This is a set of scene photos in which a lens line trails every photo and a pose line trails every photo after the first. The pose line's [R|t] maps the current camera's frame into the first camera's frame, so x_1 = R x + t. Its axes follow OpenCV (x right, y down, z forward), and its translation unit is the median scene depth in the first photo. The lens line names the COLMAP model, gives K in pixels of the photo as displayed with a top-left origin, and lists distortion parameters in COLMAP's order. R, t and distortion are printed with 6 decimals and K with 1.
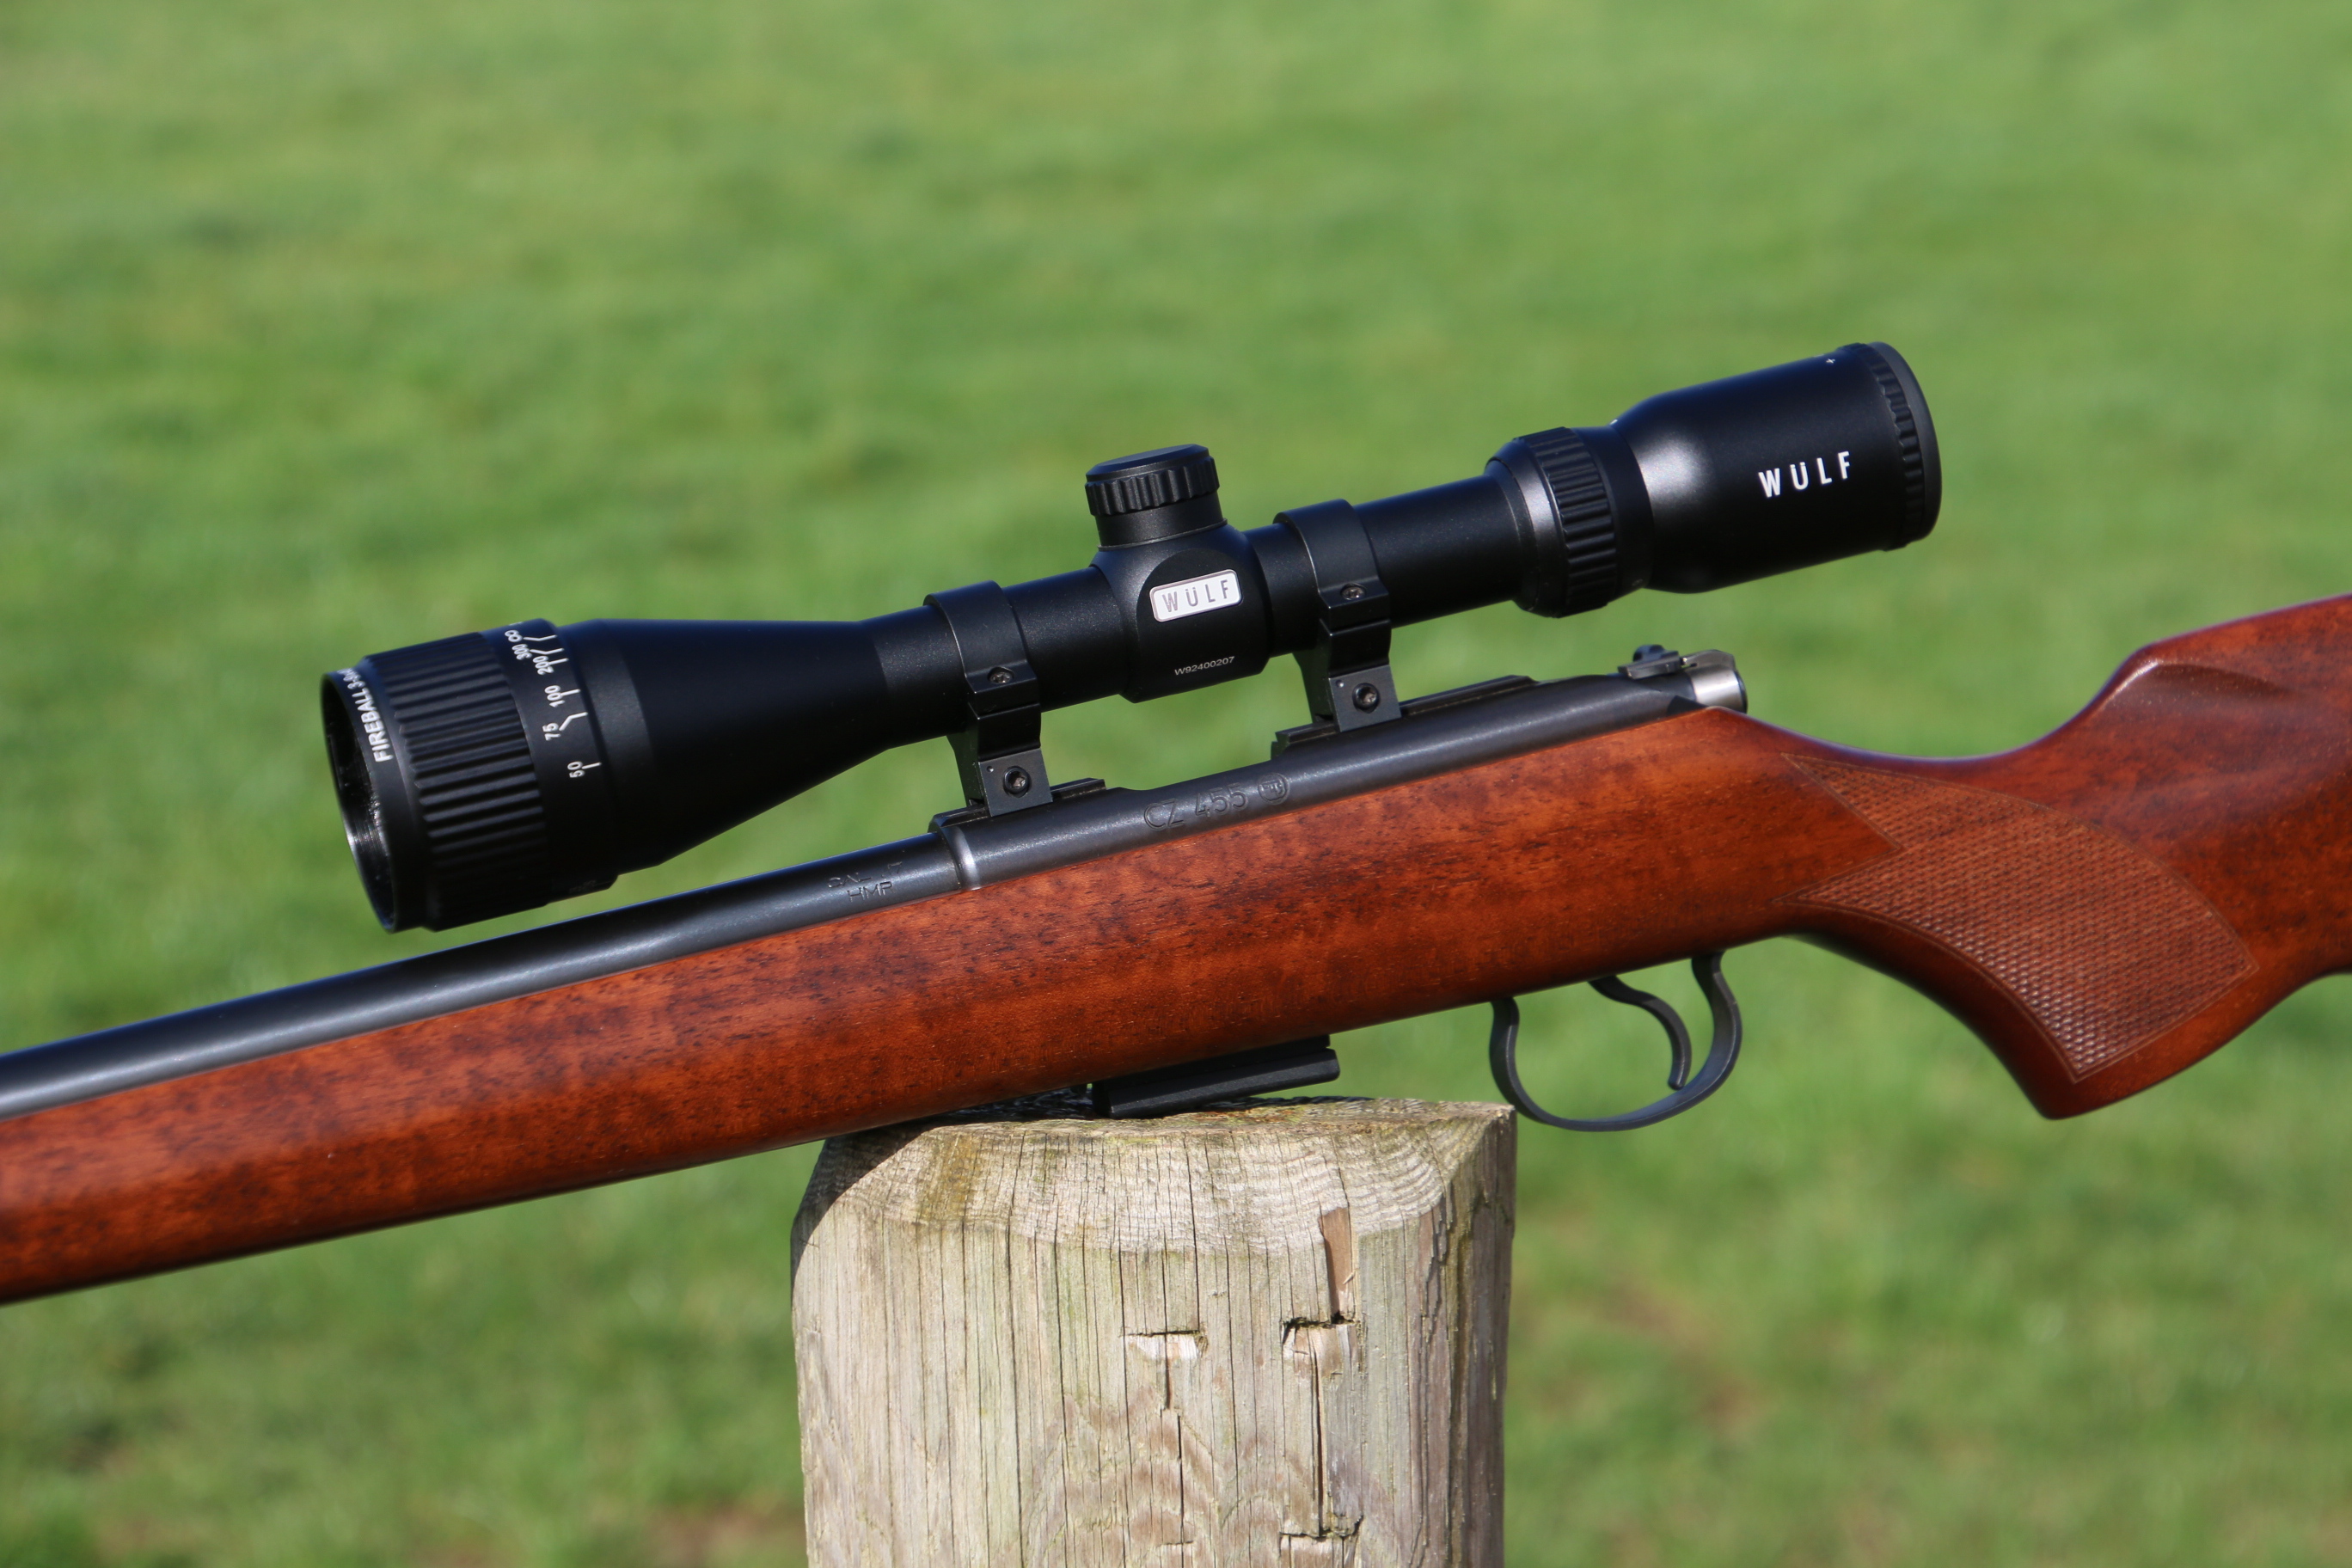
lens RADIAL K [[7749.8, 0, 1348.9], [0, 7749.8, 841.5], [0, 0, 1]] dist [0.711245, 14.649118]
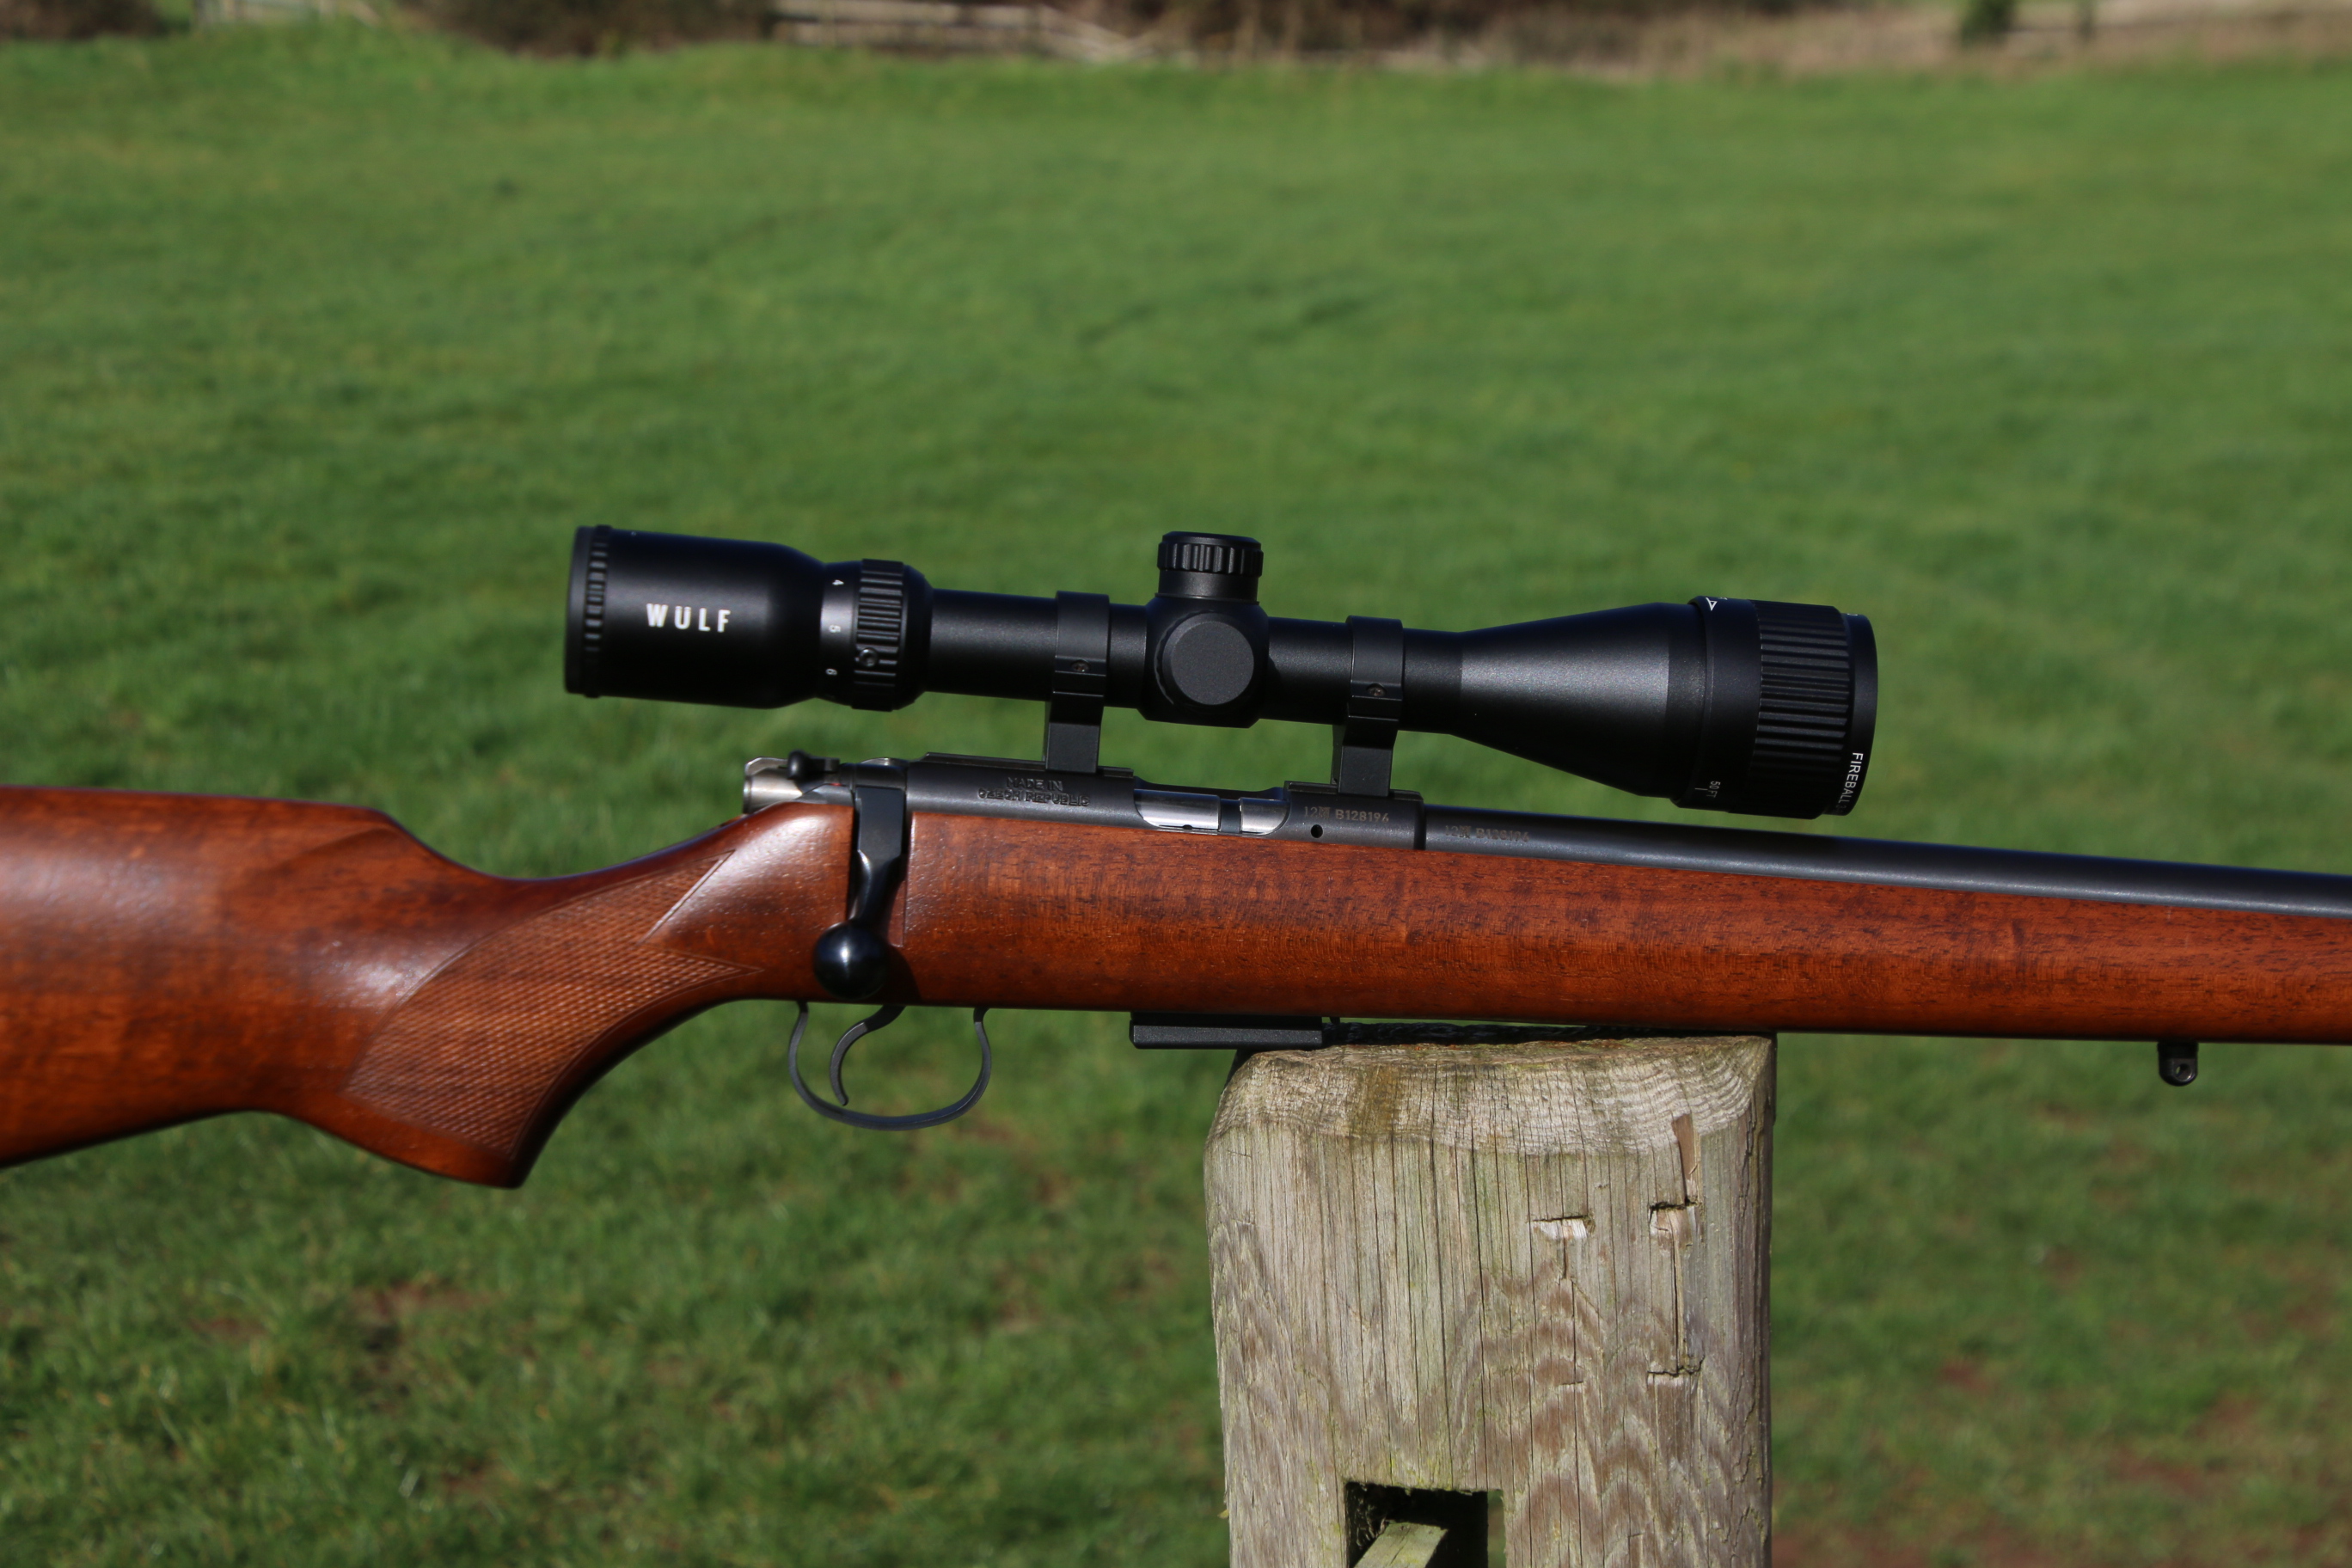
lens RADIAL K [[4692.7, 0, 1262.4], [0, 4692.7, 885.0], [0, 0, 1]] dist [0.328195, 1.588563]
pose [[0.988475, -0.028963, 0.148586, -0.192944], [0.027064, 0.999524, 0.014788, -0.003518], [-0.148944, -0.010596, 0.988789, 0.267662]]
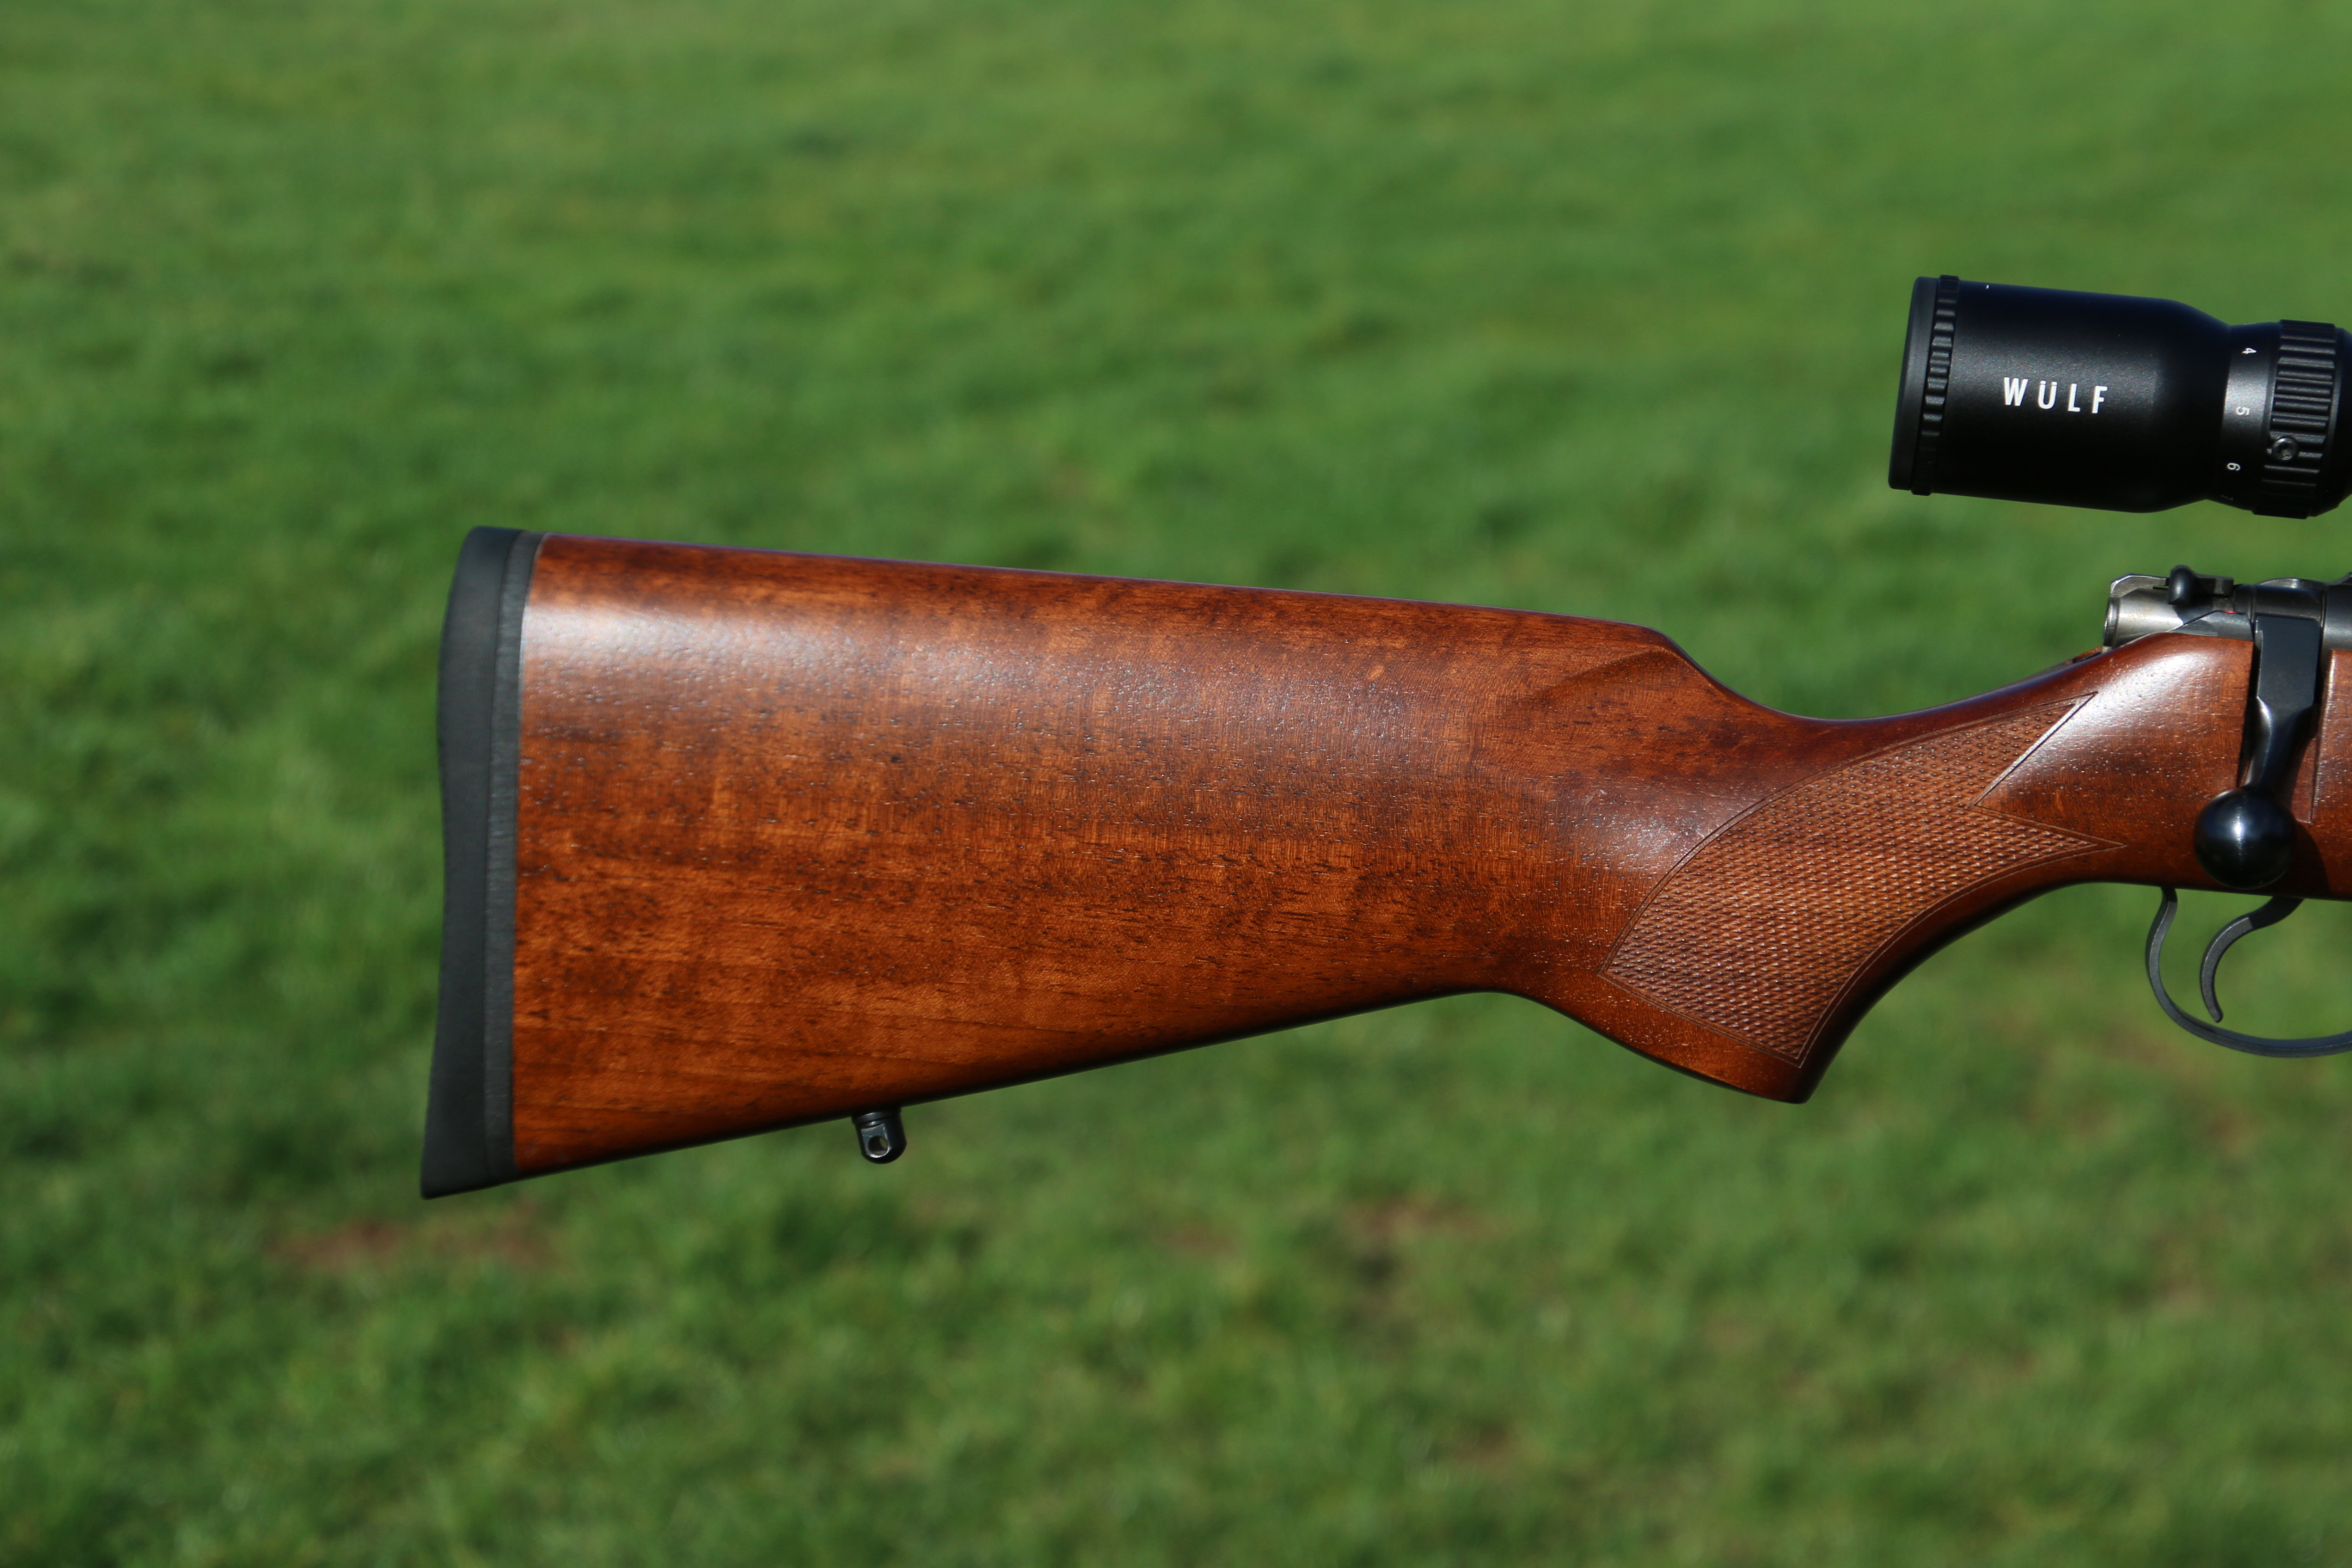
lens RADIAL K [[6098.9, 0, 1352.9], [0, 6098.9, 912.9], [0, 0, 1]] dist [0.670122, 0.709730]
pose [[0.999592, 0.009691, -0.026879, -0.240018], [-0.008467, 0.998939, 0.045257, -0.007095], [0.027289, -0.045011, 0.998614, 0.243460]]
